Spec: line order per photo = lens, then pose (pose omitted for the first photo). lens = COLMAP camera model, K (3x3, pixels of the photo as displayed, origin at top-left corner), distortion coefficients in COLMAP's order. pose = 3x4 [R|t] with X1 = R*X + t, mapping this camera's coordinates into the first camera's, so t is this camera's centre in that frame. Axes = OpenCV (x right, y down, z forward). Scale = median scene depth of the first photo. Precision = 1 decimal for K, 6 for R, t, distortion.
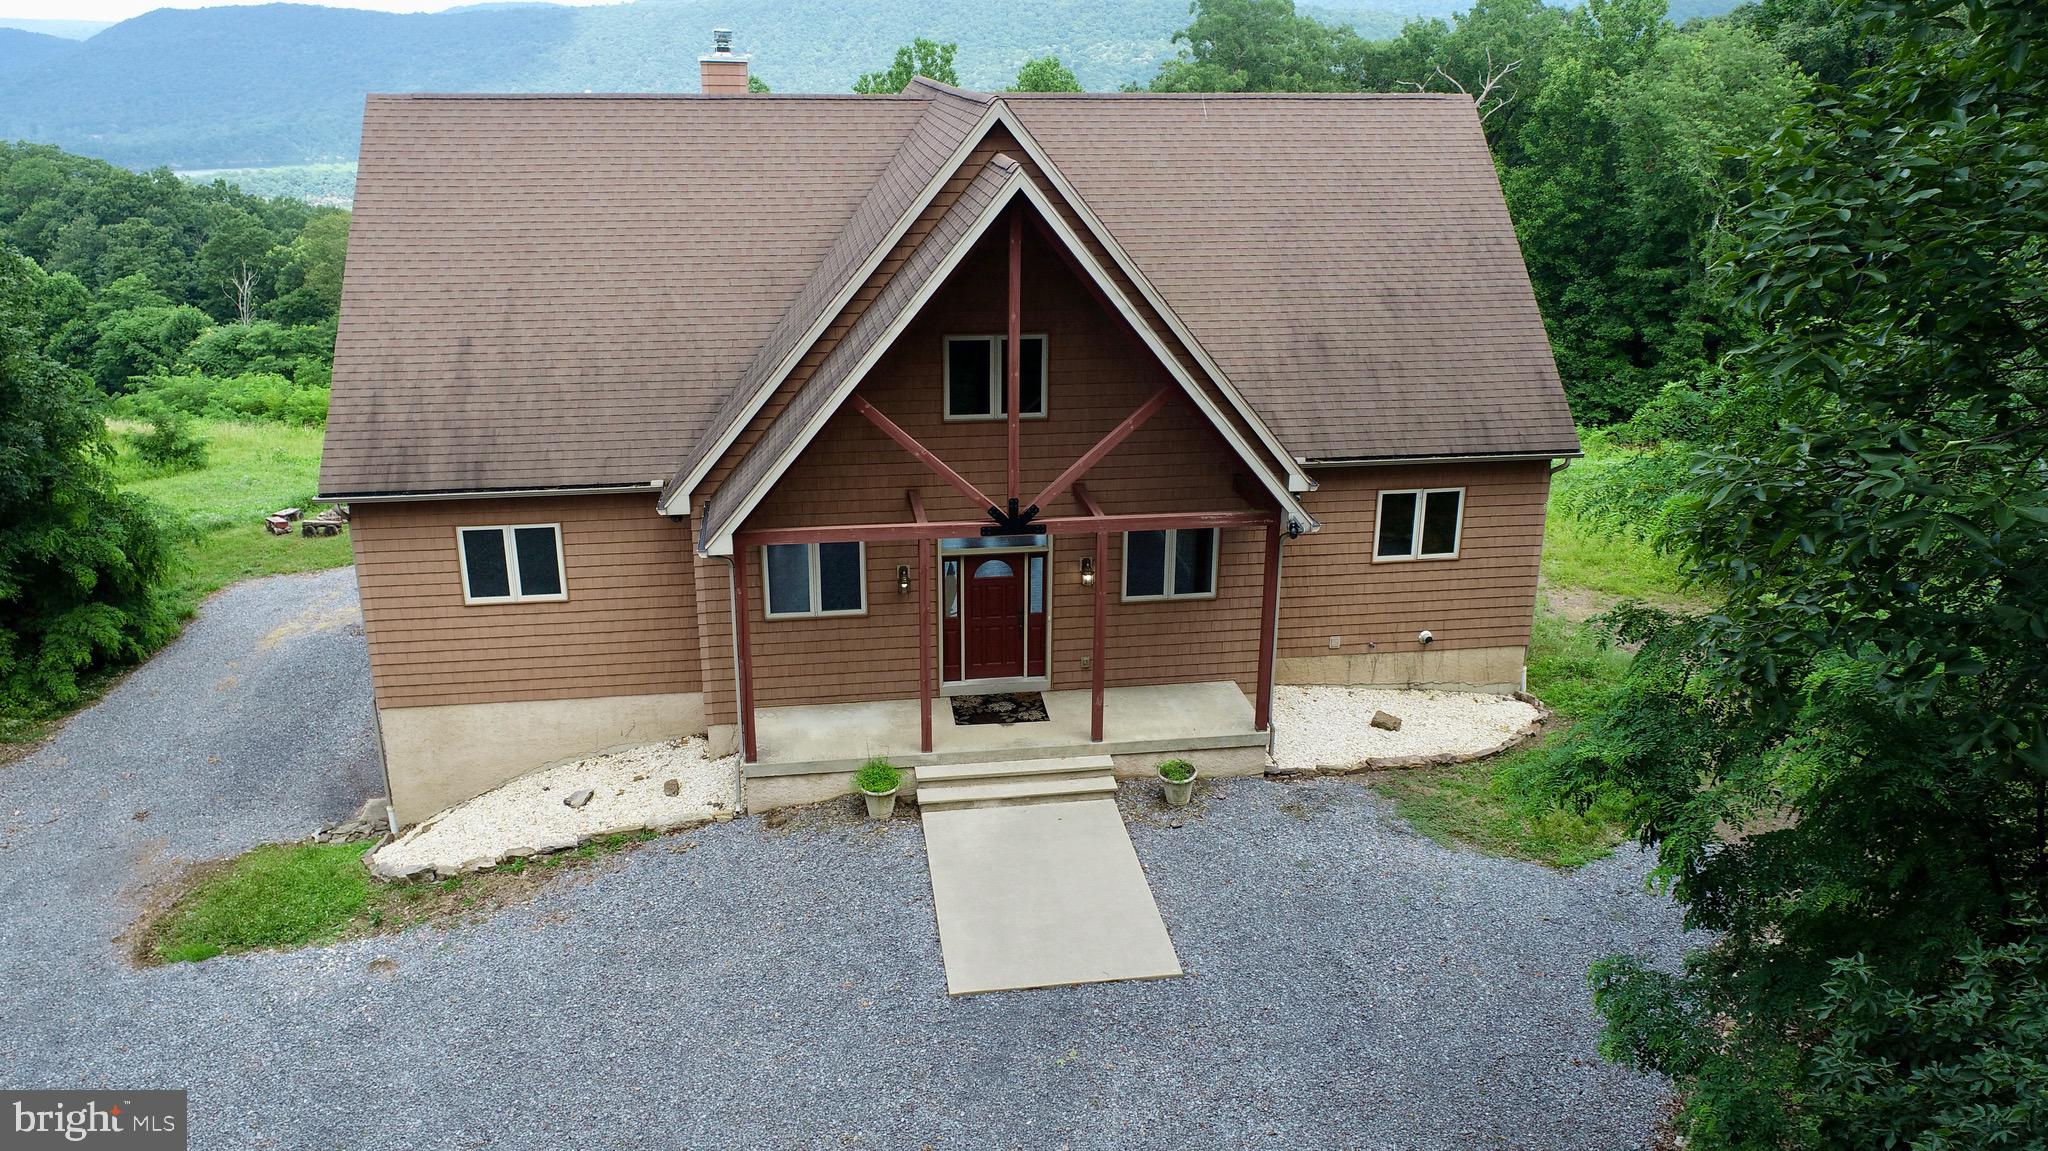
lens RADIAL K [[1451.7, 0, 1017.8], [0, 1451.7, 542.1], [0, 0, 1]] dist [-0.014860, 0.005823]
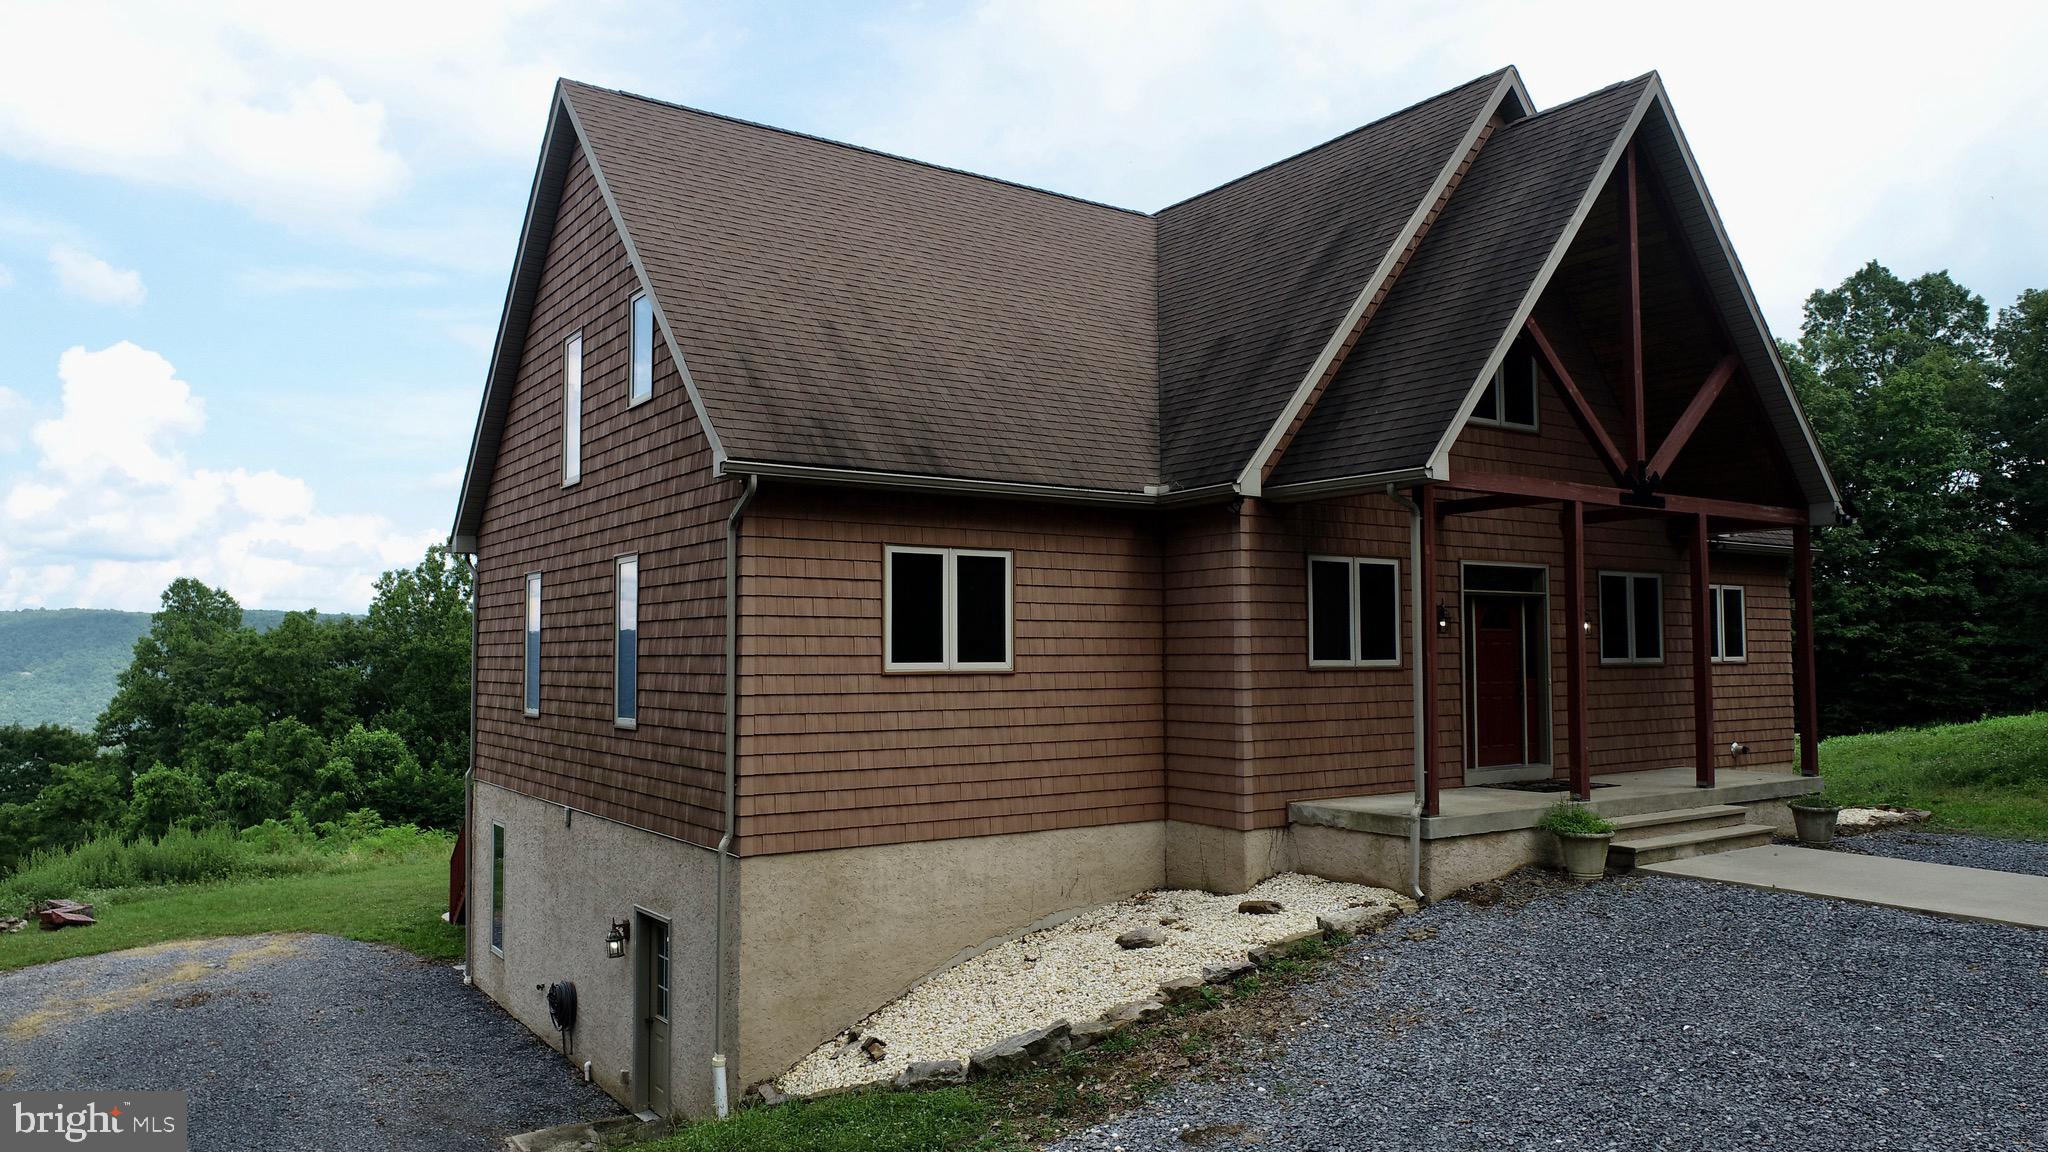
lens RADIAL K [[1373.2, 0, 1012.5], [0, 1373.2, 583.1], [0, 0, 1]] dist [-0.010457, -0.001529]
pose [[0.899564, 0.014837, 0.436537, -0.579842], [0.150563, 0.927637, -0.341791, 0.215993], [-0.410019, 0.373189, 0.832235, 0.446832]]
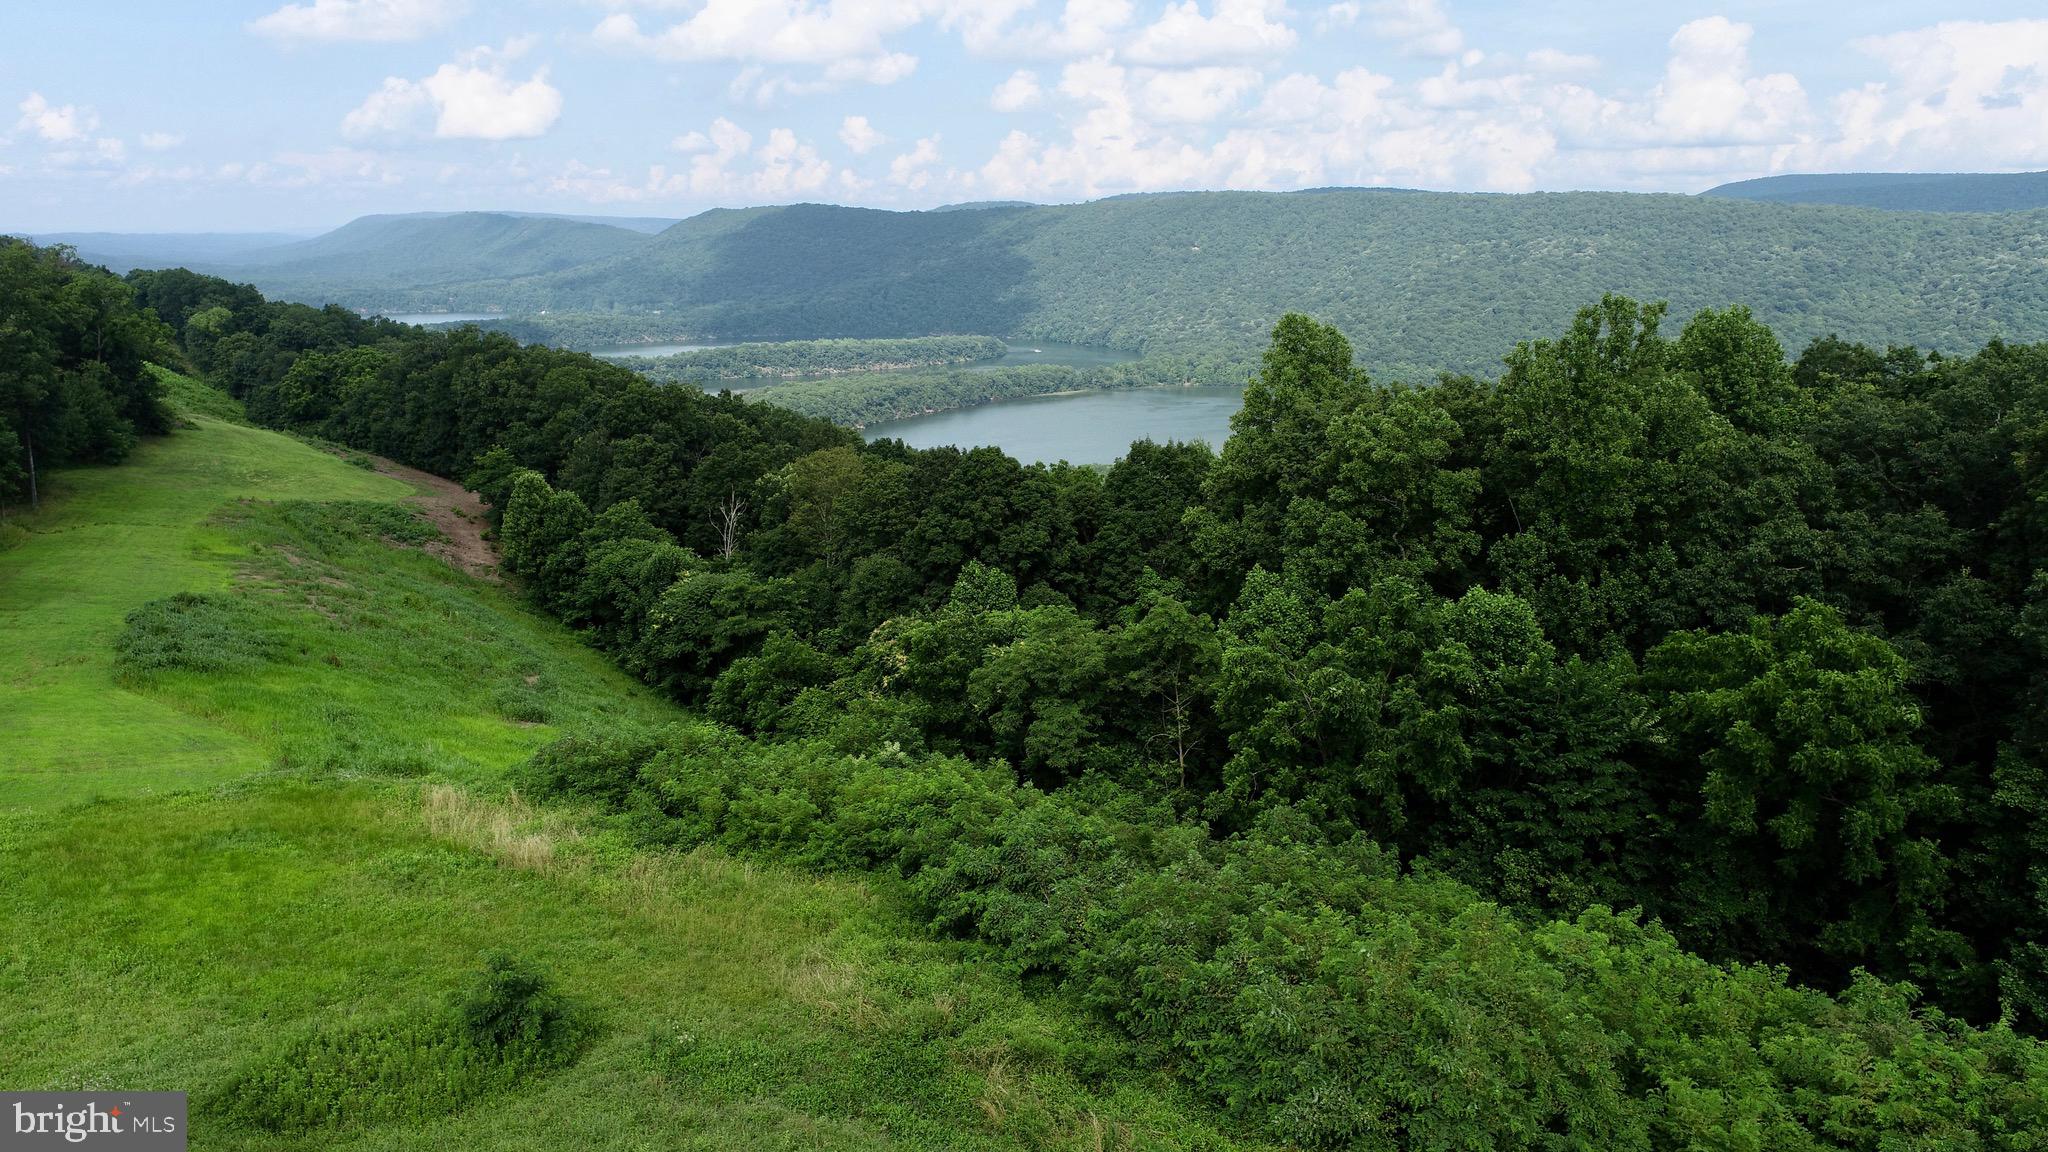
lens RADIAL K [[1373.2, 0, 1028.4], [0, 1373.2, 571.0], [0, 0, 1]] dist [-0.010457, -0.001529]
pose [[0.957875, 0.066484, -0.279385, -0.643569], [-0.092134, 0.992553, -0.079688, -0.604724], [0.272007, 0.102072, 0.956867, 1.339192]]
